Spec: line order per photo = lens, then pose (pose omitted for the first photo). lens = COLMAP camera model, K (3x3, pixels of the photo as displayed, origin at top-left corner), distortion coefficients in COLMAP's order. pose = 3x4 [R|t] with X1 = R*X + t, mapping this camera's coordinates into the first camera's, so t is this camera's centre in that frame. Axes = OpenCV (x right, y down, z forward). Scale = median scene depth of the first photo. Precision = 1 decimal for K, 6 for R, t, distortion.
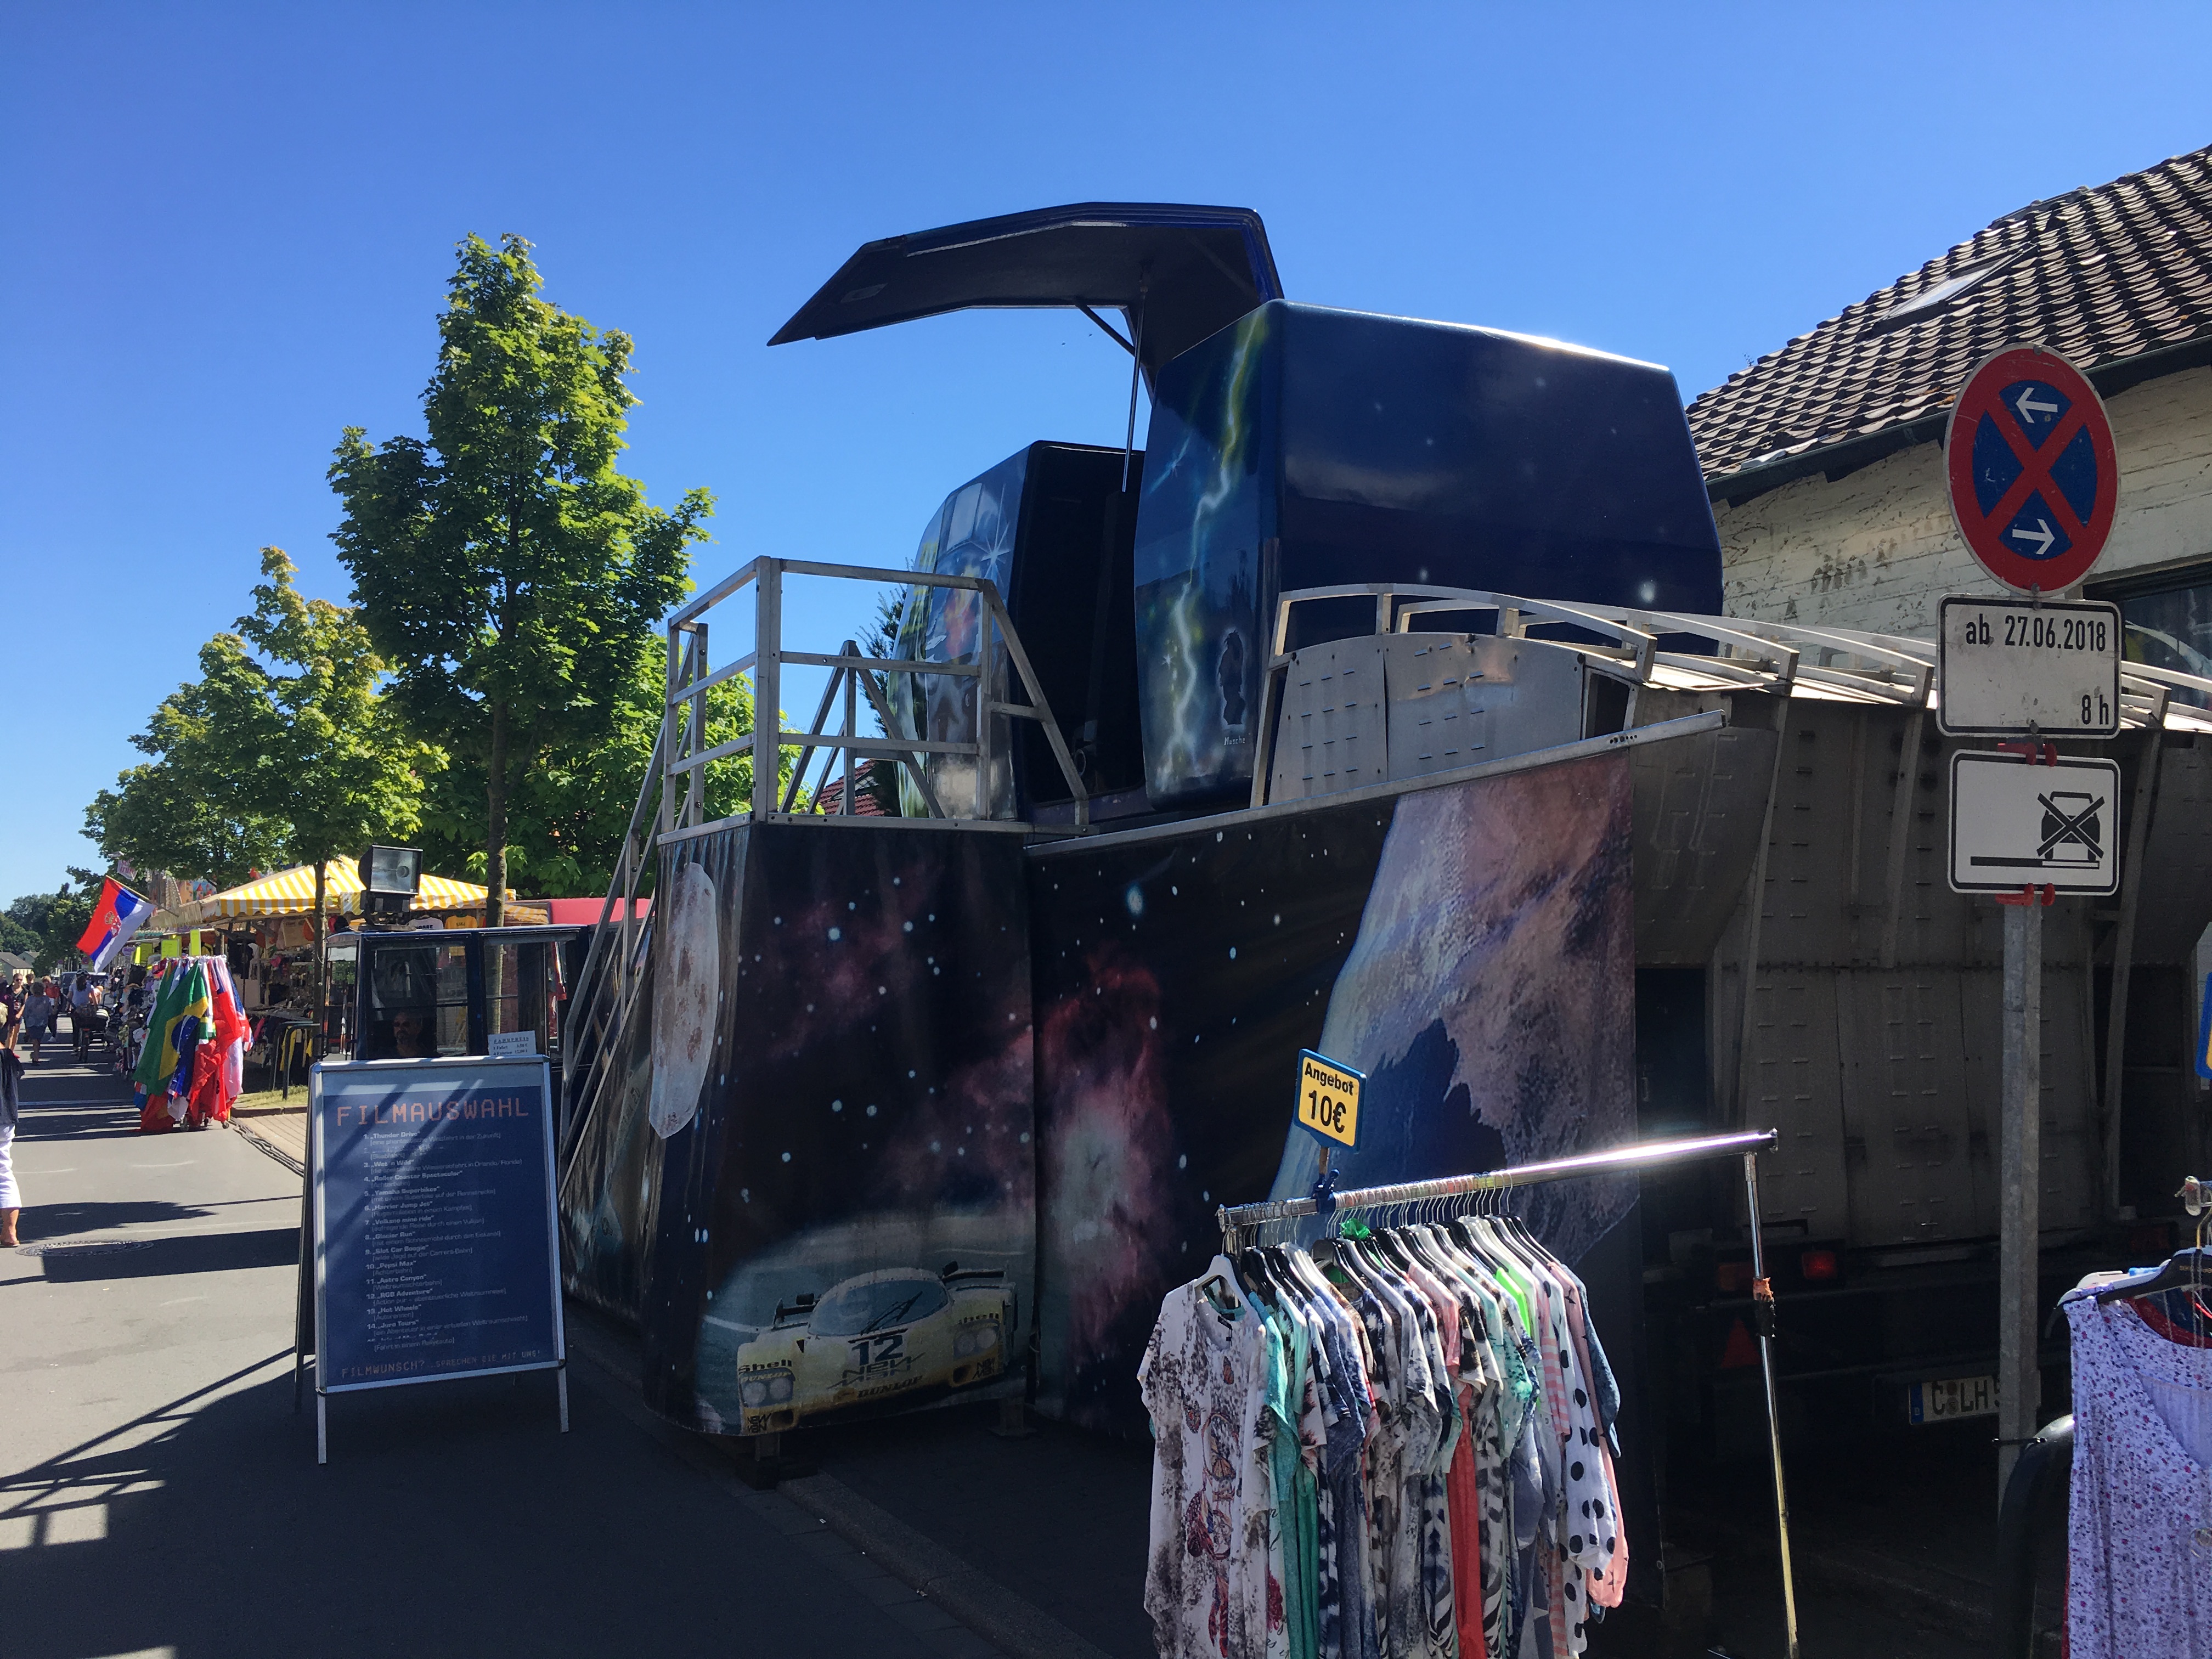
lens RADIAL K [[1836.8, 0, 1106.0], [0, 1836.8, 829.5], [0, 0, 1]] dist [0.066841, 0.000732]
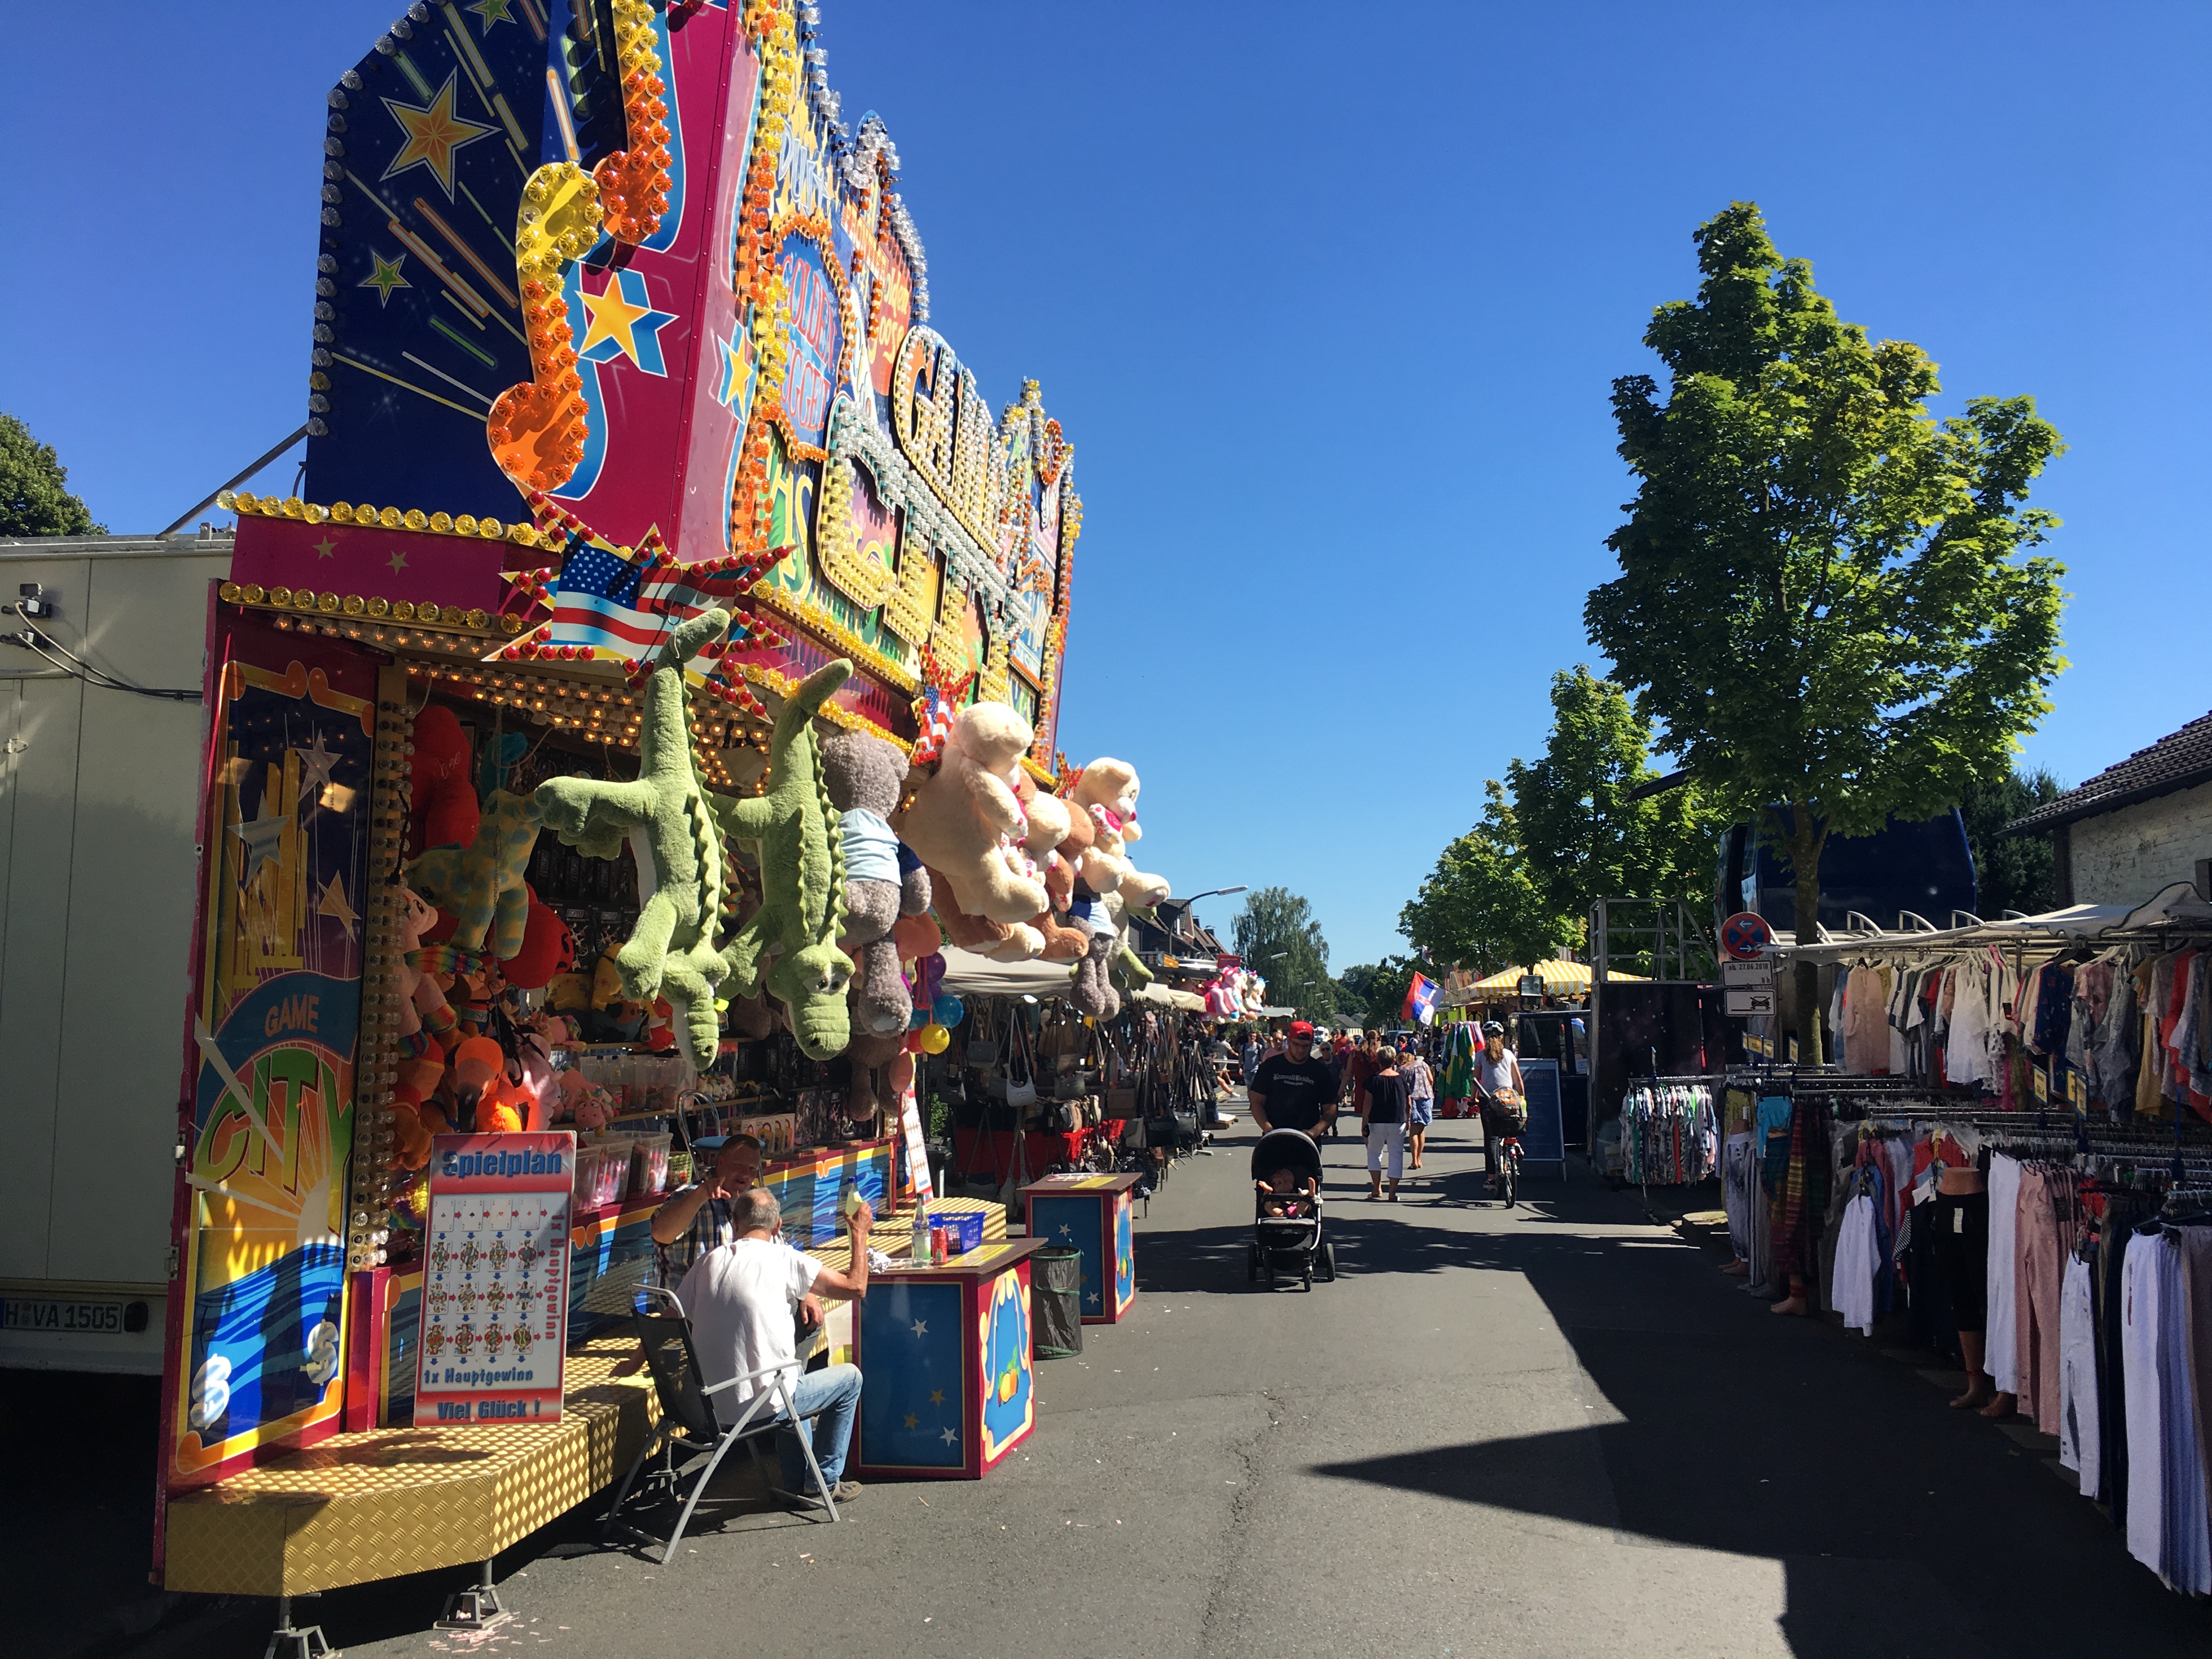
lens RADIAL K [[1836.8, 0, 1106.0], [0, 1836.8, 829.5], [0, 0, 1]] dist [0.066841, 0.000732]
pose [[0.792675, -0.064842, -0.606186, 0.298338], [0.044288, 0.997825, -0.048822, -0.041968], [0.608034, 0.011854, 0.793823, -0.566230]]
